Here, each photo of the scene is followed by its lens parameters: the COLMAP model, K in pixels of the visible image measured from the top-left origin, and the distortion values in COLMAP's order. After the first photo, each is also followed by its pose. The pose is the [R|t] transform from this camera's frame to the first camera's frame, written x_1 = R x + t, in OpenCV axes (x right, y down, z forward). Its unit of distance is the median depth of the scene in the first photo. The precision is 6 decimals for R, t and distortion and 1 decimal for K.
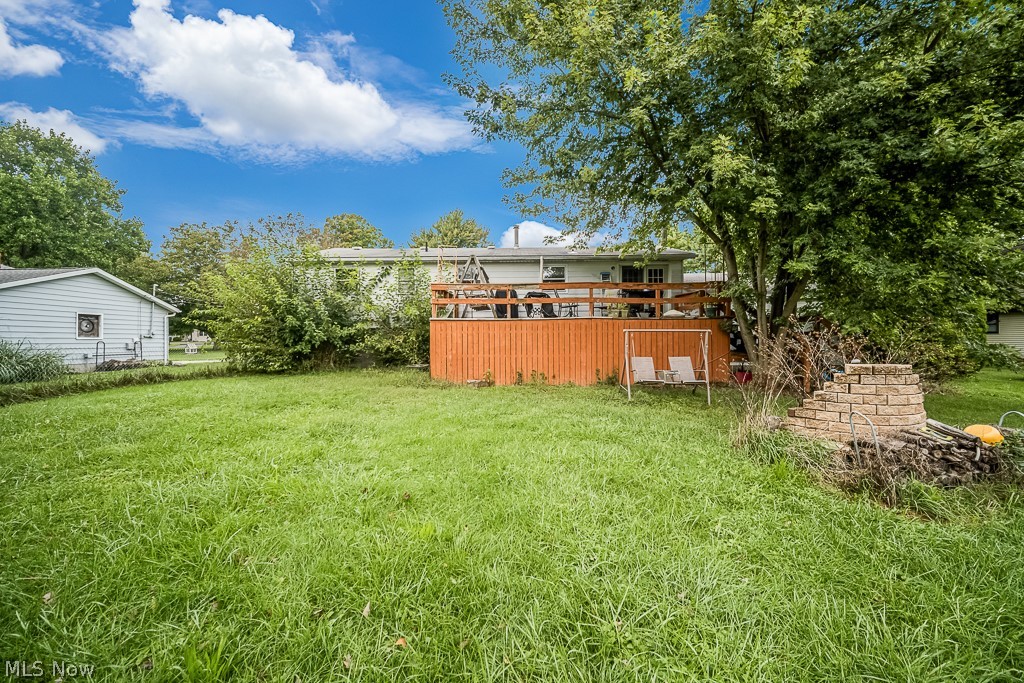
lens RADIAL K [[409.5, 0, 509.0], [0, 409.5, 338.6], [0, 0, 1]] dist [-0.003113, -0.000158]
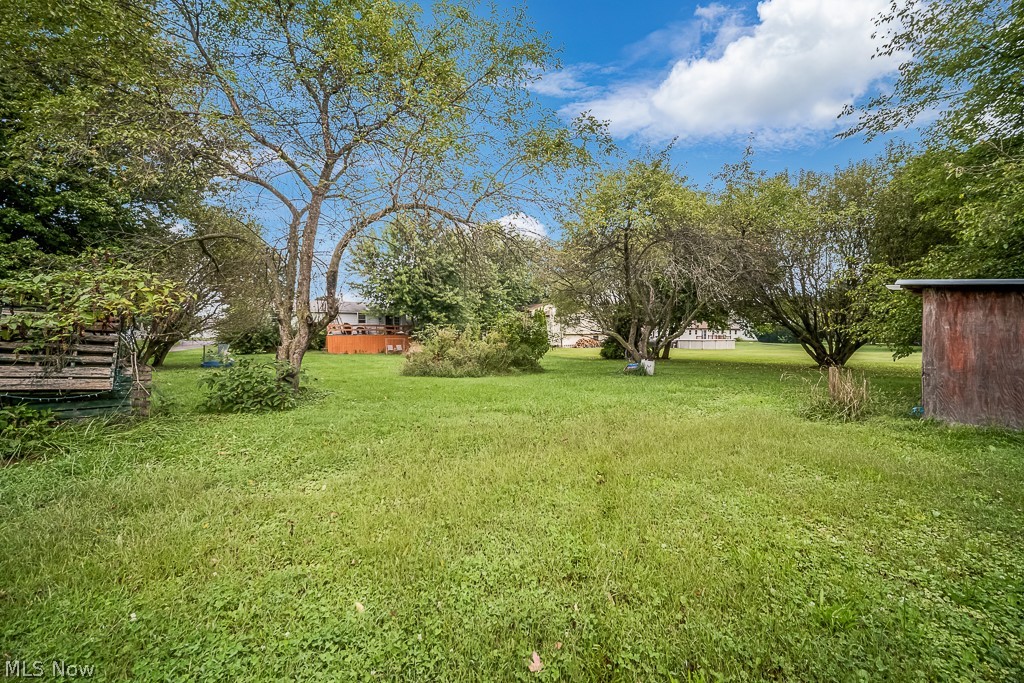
lens RADIAL K [[409.5, 0, 513.0], [0, 409.5, 343.3], [0, 0, 1]] dist [-0.003113, -0.000158]
pose [[0.846080, 0.002855, 0.533048, -0.696756], [-0.002101, 0.999996, -0.002021, 0.027433], [-0.533051, 0.000590, 0.846083, -2.659709]]
